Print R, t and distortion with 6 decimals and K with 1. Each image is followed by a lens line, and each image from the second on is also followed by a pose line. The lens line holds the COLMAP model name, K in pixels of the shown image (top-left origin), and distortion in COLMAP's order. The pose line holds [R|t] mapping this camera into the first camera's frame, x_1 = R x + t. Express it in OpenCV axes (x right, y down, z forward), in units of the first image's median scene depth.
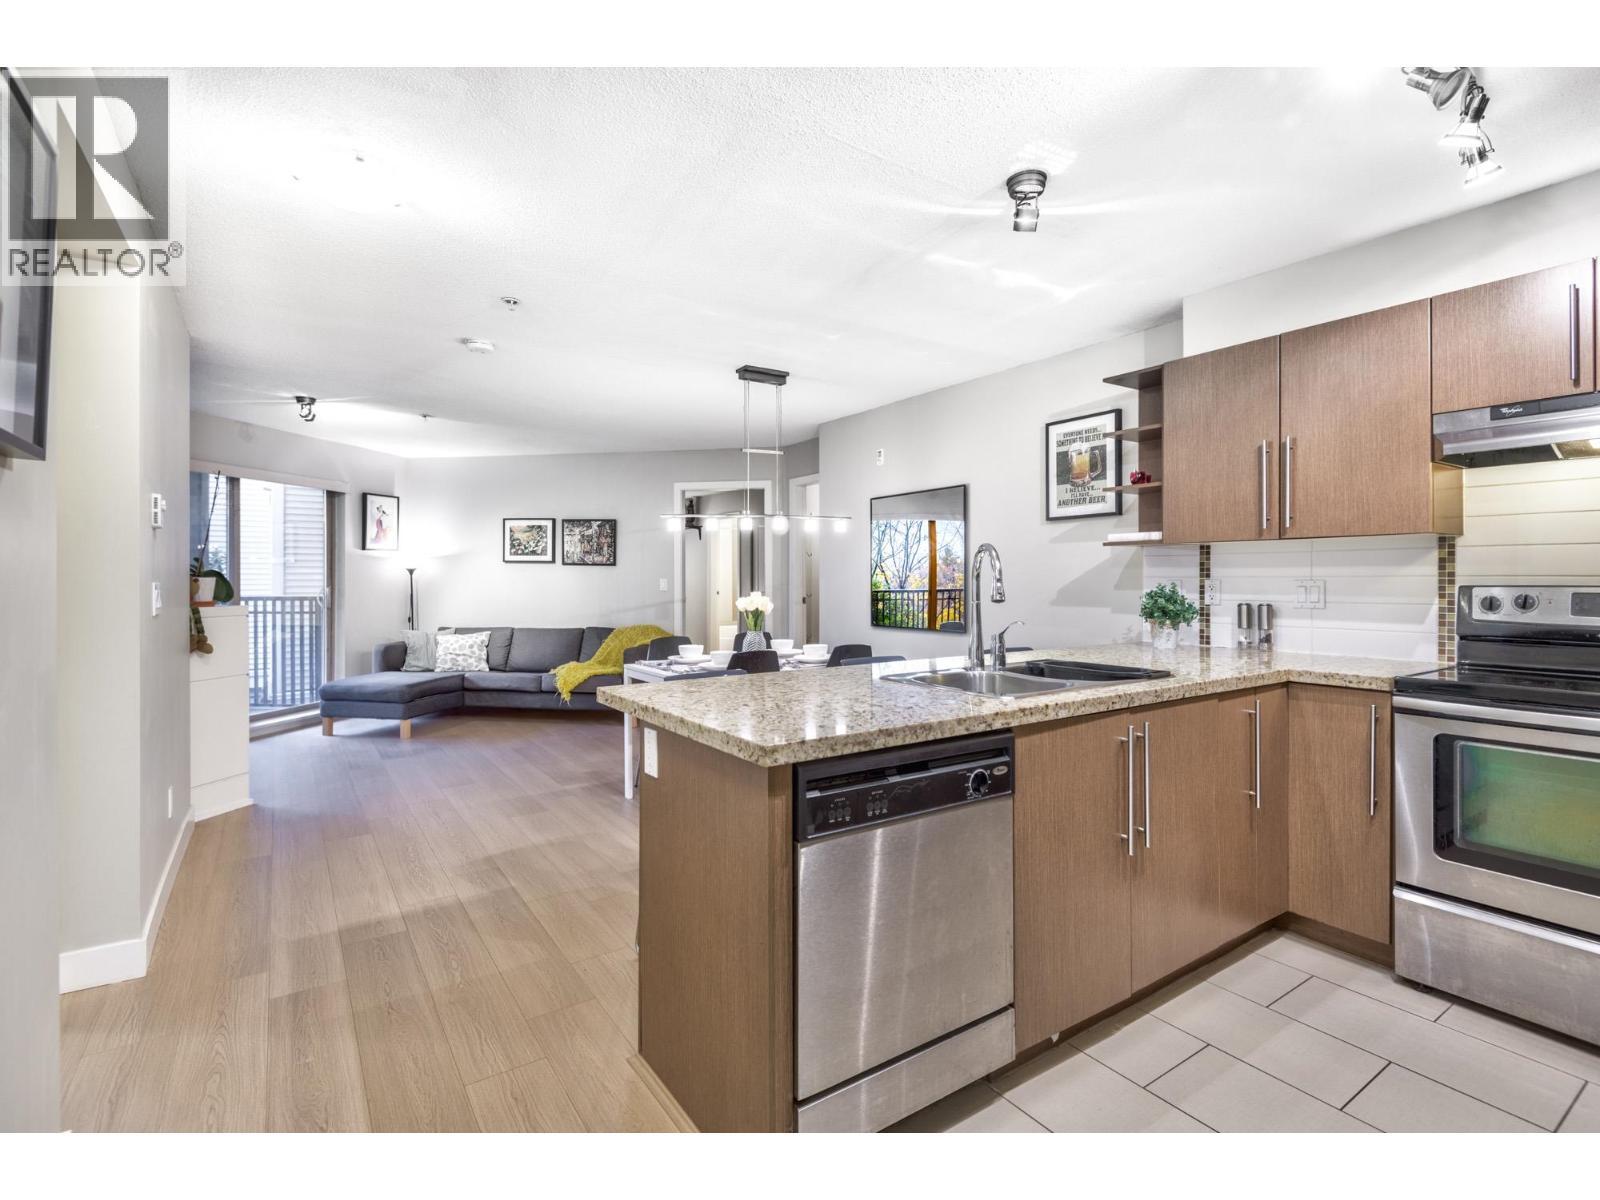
lens RADIAL K [[756.3, 0, 808.0], [0, 756.3, 579.4], [0, 0, 1]] dist [0.025303, -0.021015]
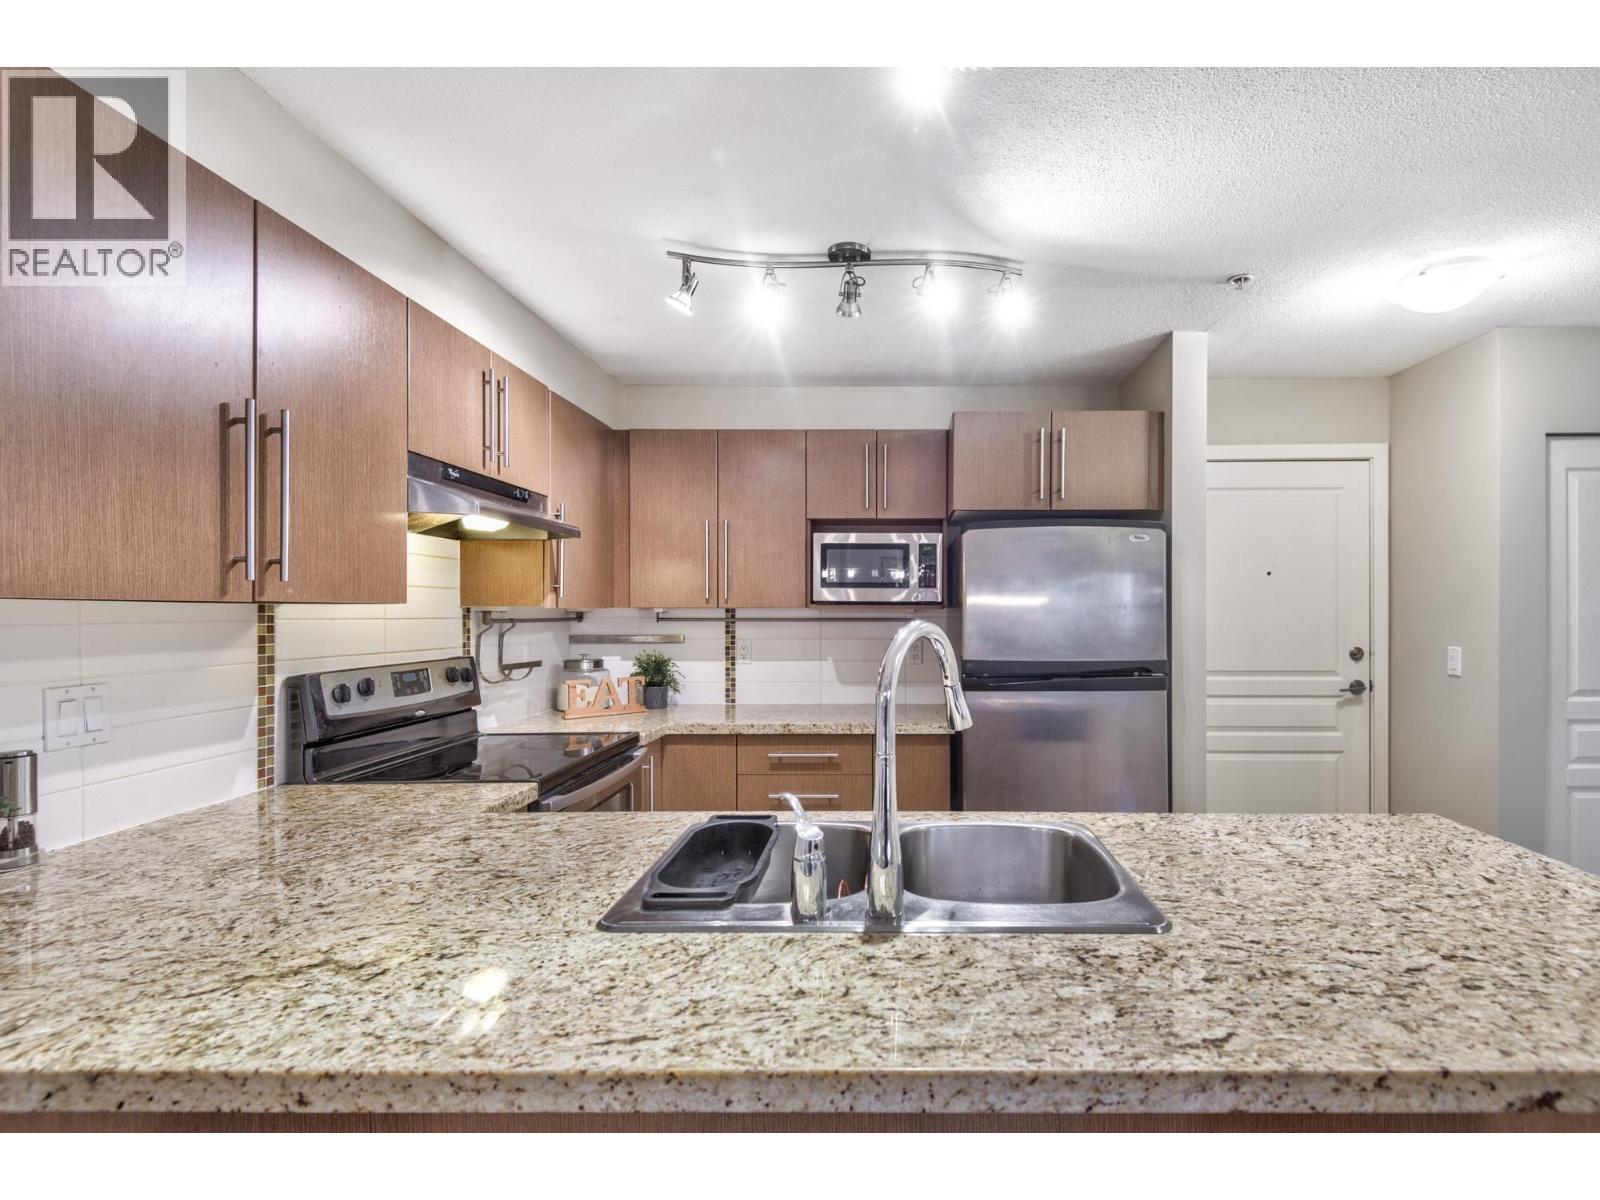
lens RADIAL K [[764.6, 0, 898.6], [0, 764.6, 617.1], [0, 0, 1]] dist [0.019181, -0.000128]
pose [[-0.825987, 0.000391, 0.563689, -0.026880], [0.006197, 0.999946, 0.008387, -0.046931], [-0.563655, 0.010421, -0.825945, 1.242236]]
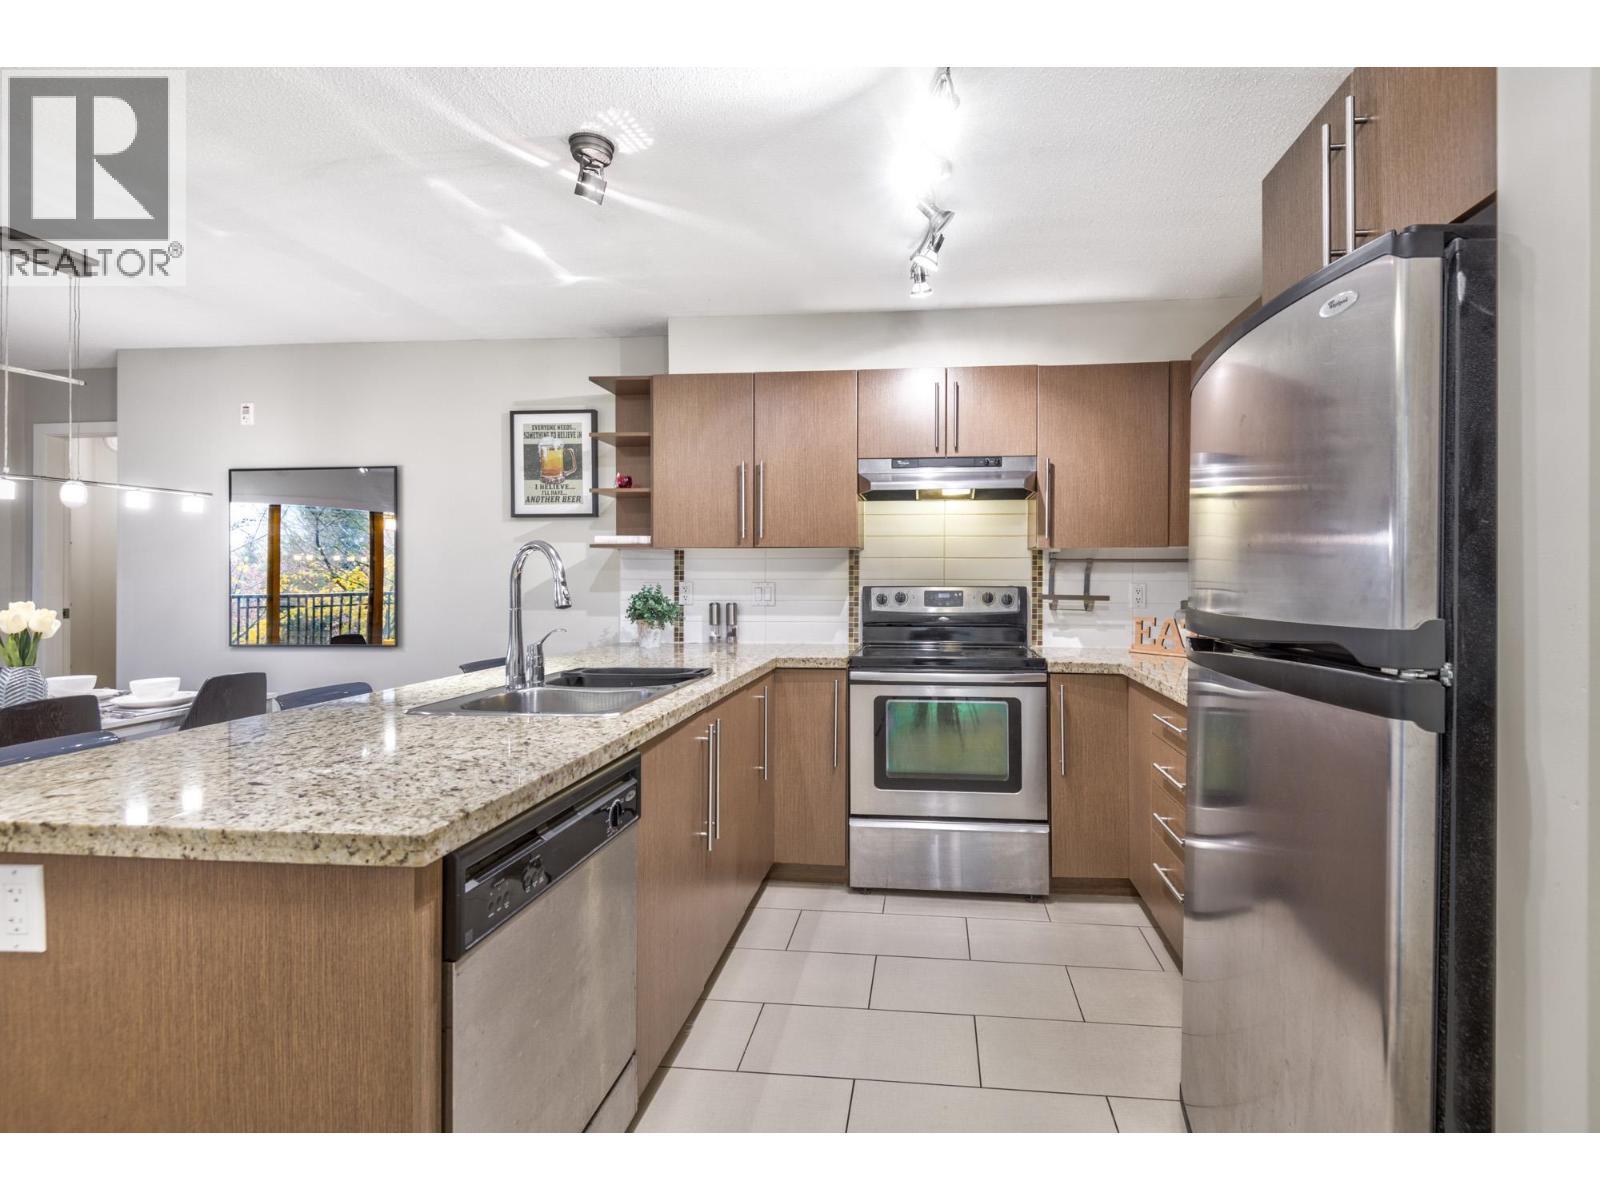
lens RADIAL K [[744.2, 0, 859.7], [0, 744.2, 580.1], [0, 0, 1]] dist [0.036951, -0.018654]
pose [[0.641602, 0.001307, 0.767036, -0.164726], [-0.000925, 0.999999, -0.000931, -0.001910], [-0.767037, -0.000112, 0.641603, 0.144993]]
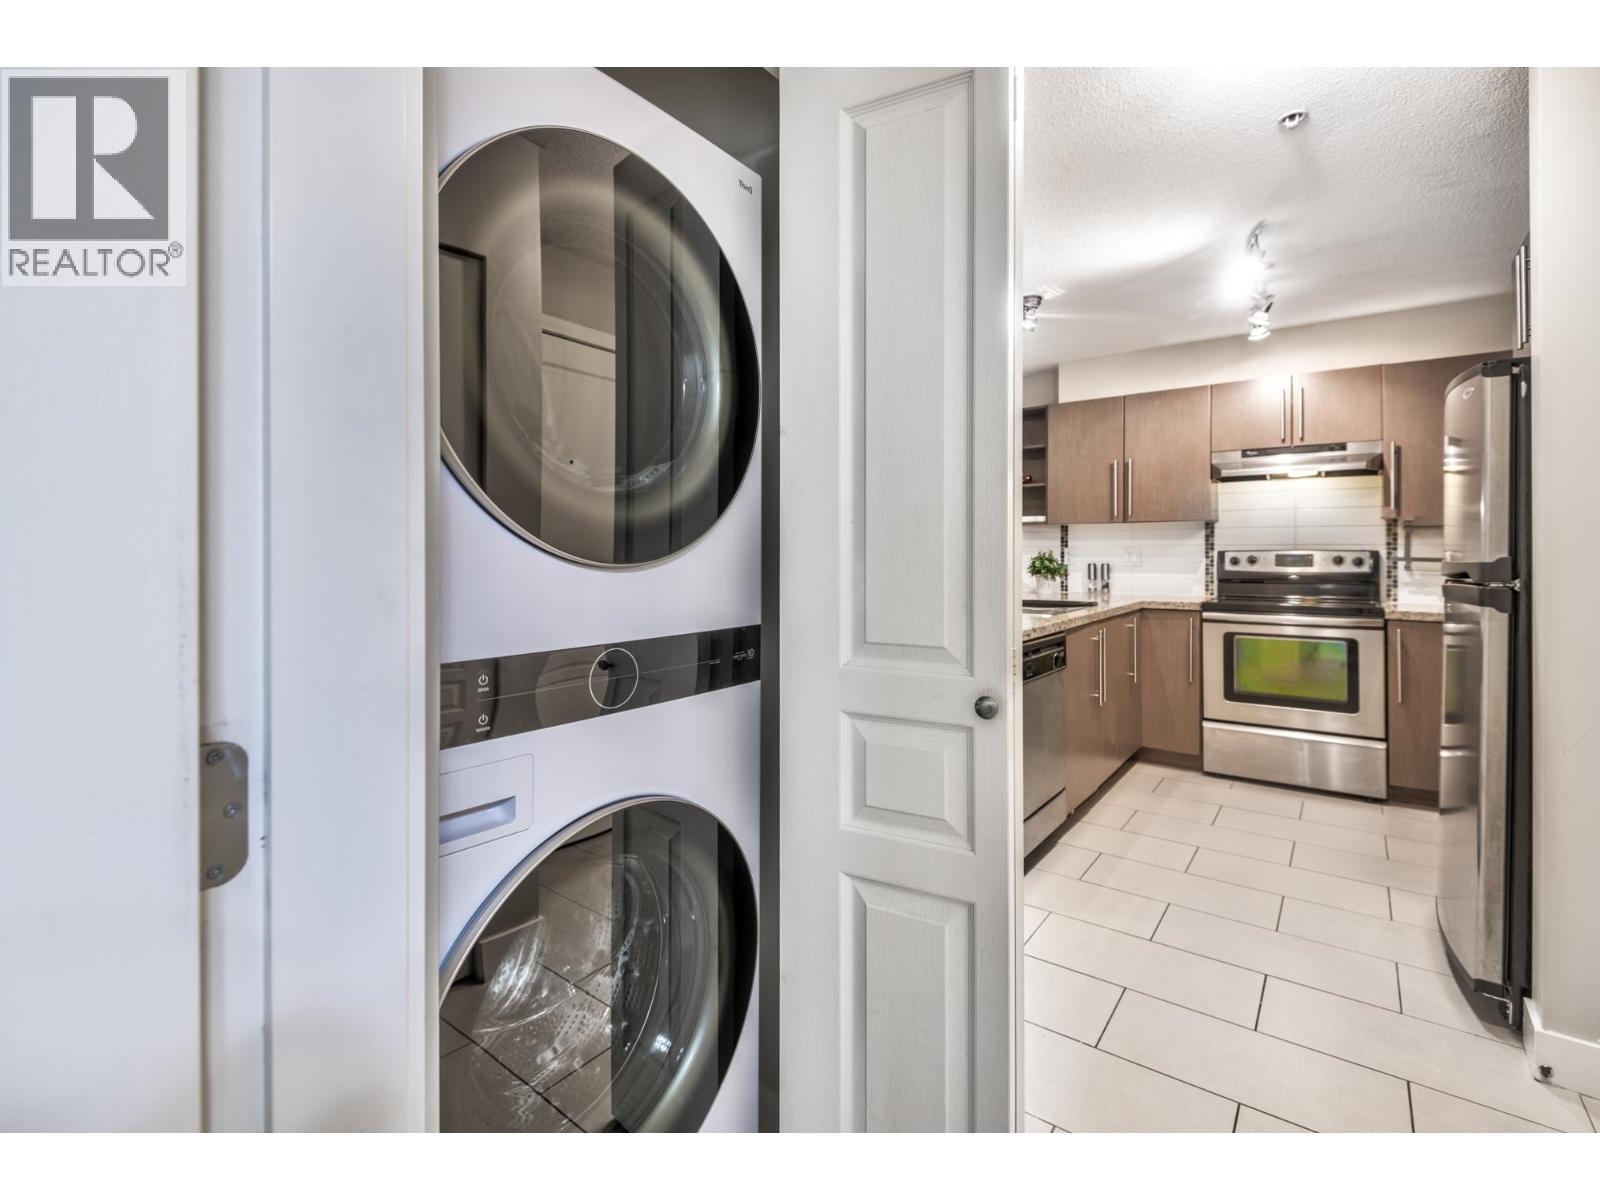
lens RADIAL K [[734.8, 0, 775.2], [0, 734.8, 550.8], [0, 0, 1]] dist [-0.016813, -0.000931]
pose [[0.954716, 0.000169, 0.297517, -0.570317], [0.000686, 0.999996, -0.002768, 0.011492], [-0.297517, 0.002847, 0.954712, -0.268369]]
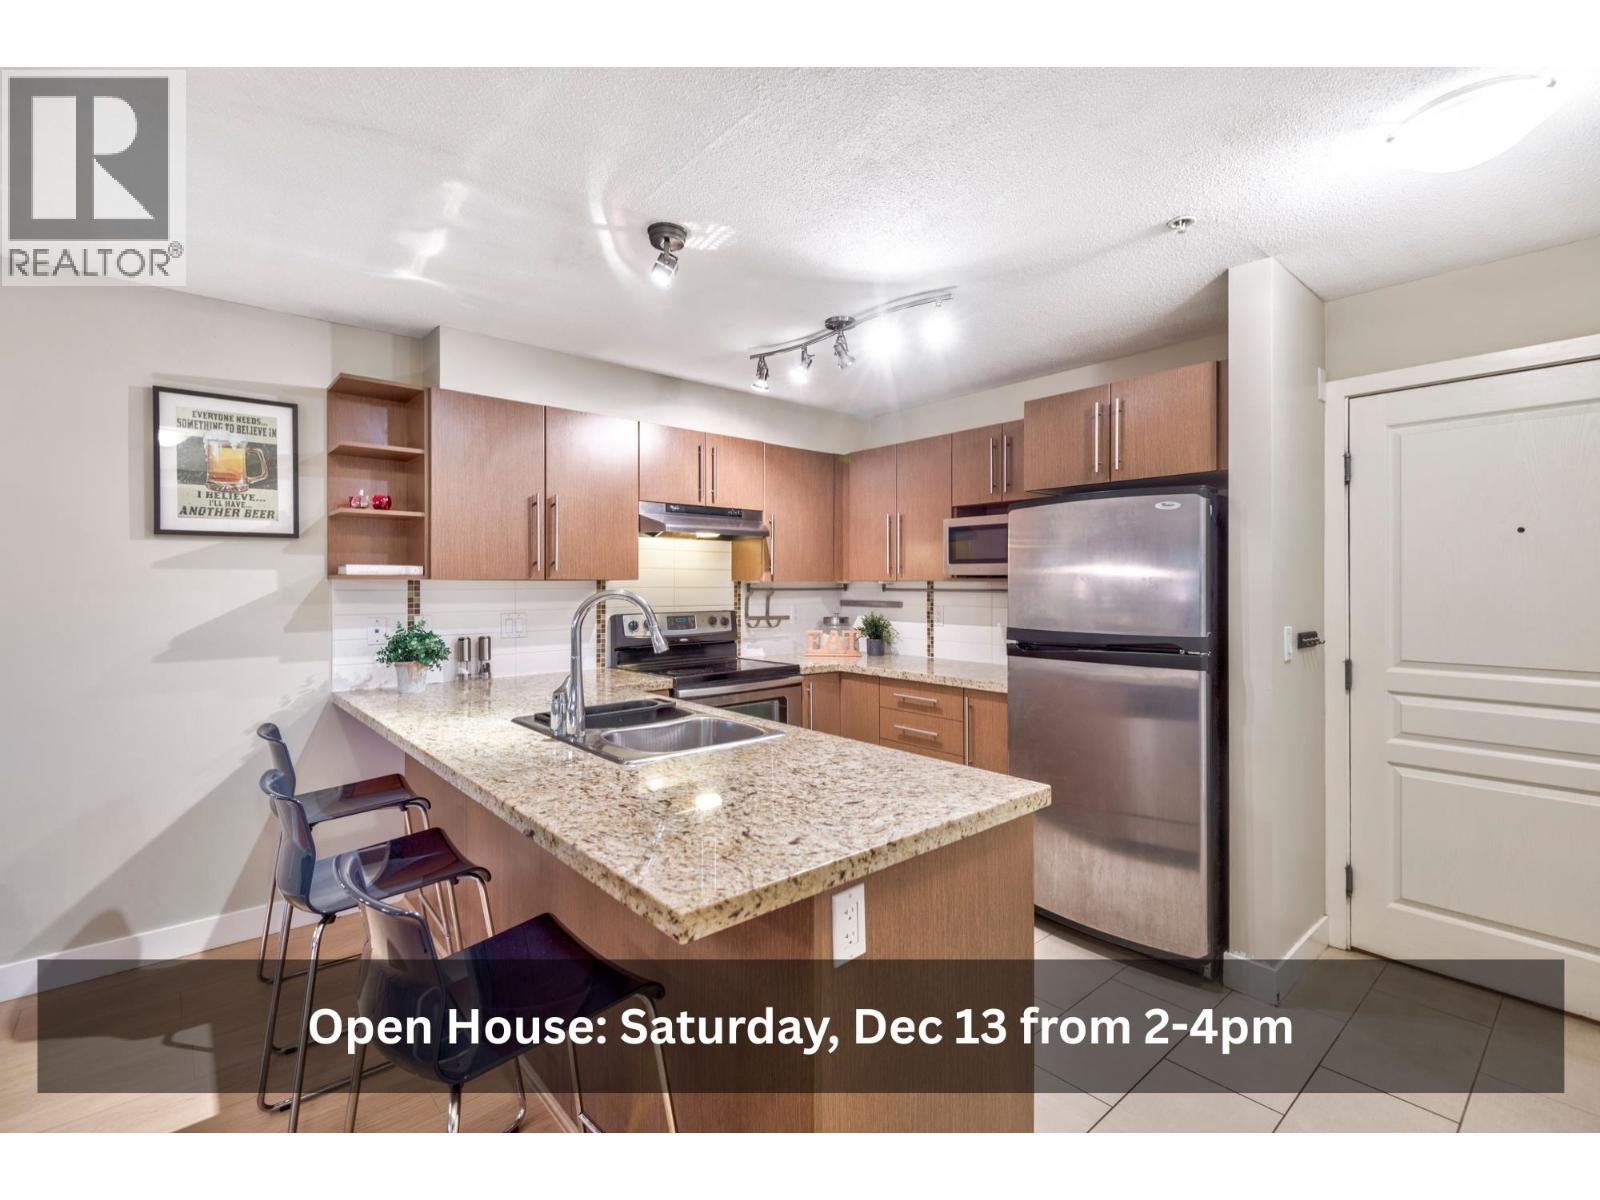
lens RADIAL K [[728.7, 0, 803.8], [0, 728.7, 587.8], [0, 0, 1]] dist [0.009997, -0.000367]
pose [[-0.118328, -0.002098, 0.992972, -0.572967], [0.005438, 0.999981, 0.002761, -0.043991], [-0.992960, 0.005726, -0.118314, 0.773823]]
